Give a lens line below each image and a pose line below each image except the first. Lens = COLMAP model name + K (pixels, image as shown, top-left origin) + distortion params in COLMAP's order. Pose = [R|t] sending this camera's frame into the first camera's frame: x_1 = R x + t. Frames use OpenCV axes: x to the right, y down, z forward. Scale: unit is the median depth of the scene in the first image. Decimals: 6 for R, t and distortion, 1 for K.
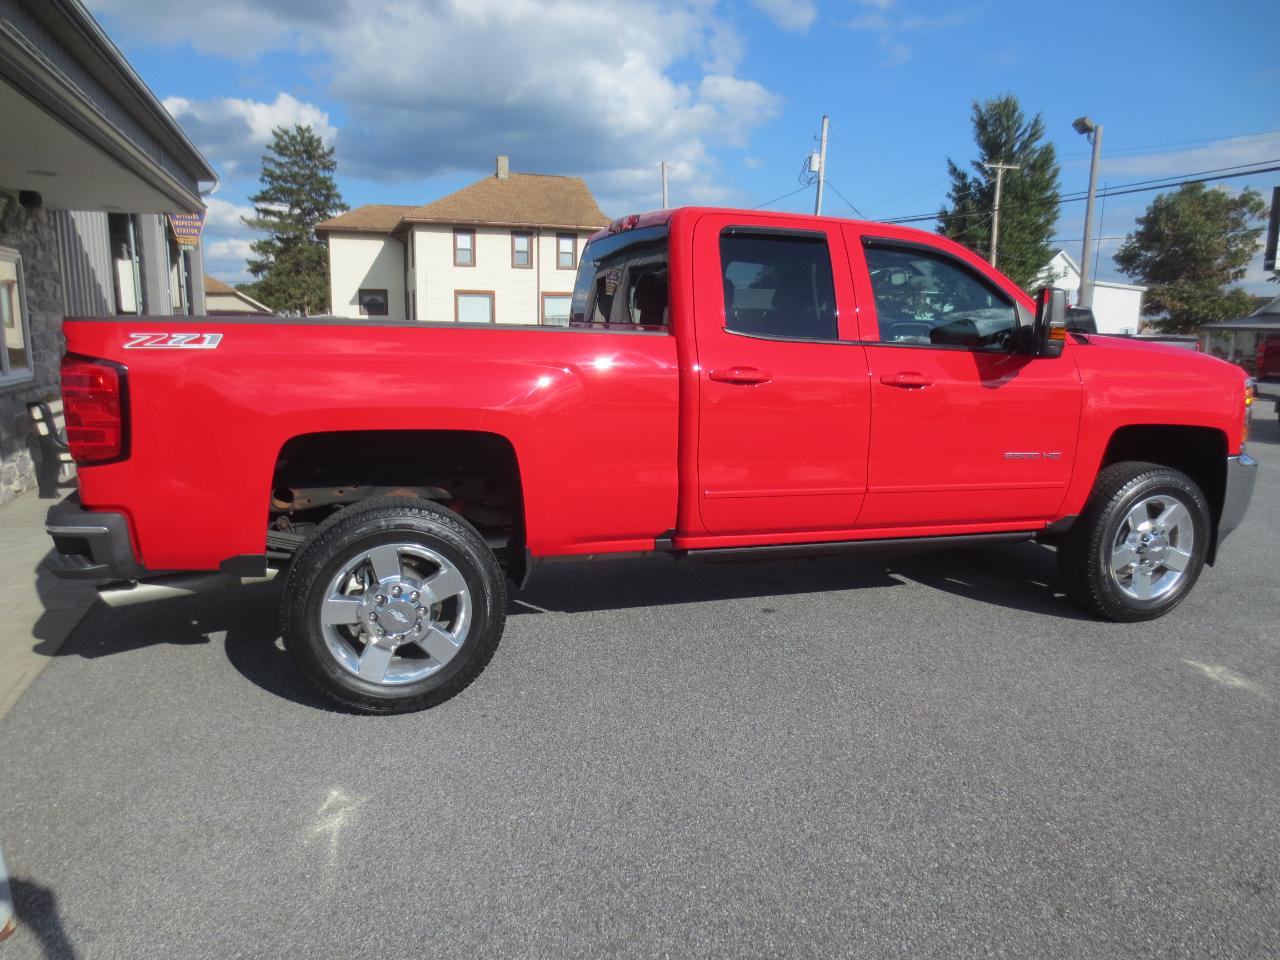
lens RADIAL K [[907.6, 0, 644.5], [0, 907.6, 487.4], [0, 0, 1]] dist [-0.034707, 0.008555]
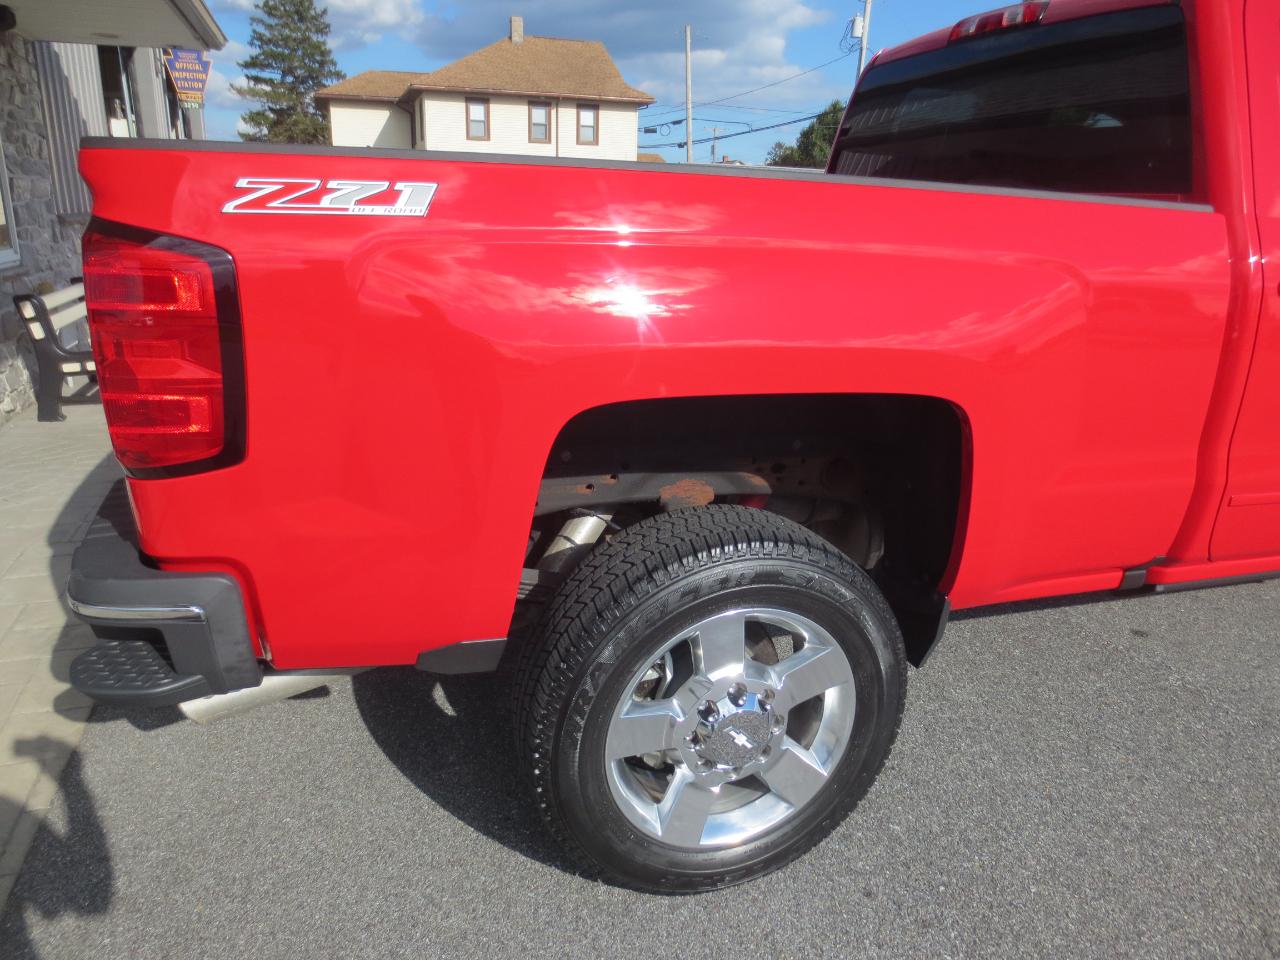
lens RADIAL K [[907.6, 0, 645.2], [0, 907.6, 489.9], [0, 0, 1]] dist [-0.034707, 0.008555]
pose [[0.999929, 0.011680, 0.002372, -0.125809], [-0.011884, 0.992138, 0.124582, -0.026192], [-0.000898, -0.124602, 0.992206, 0.184684]]
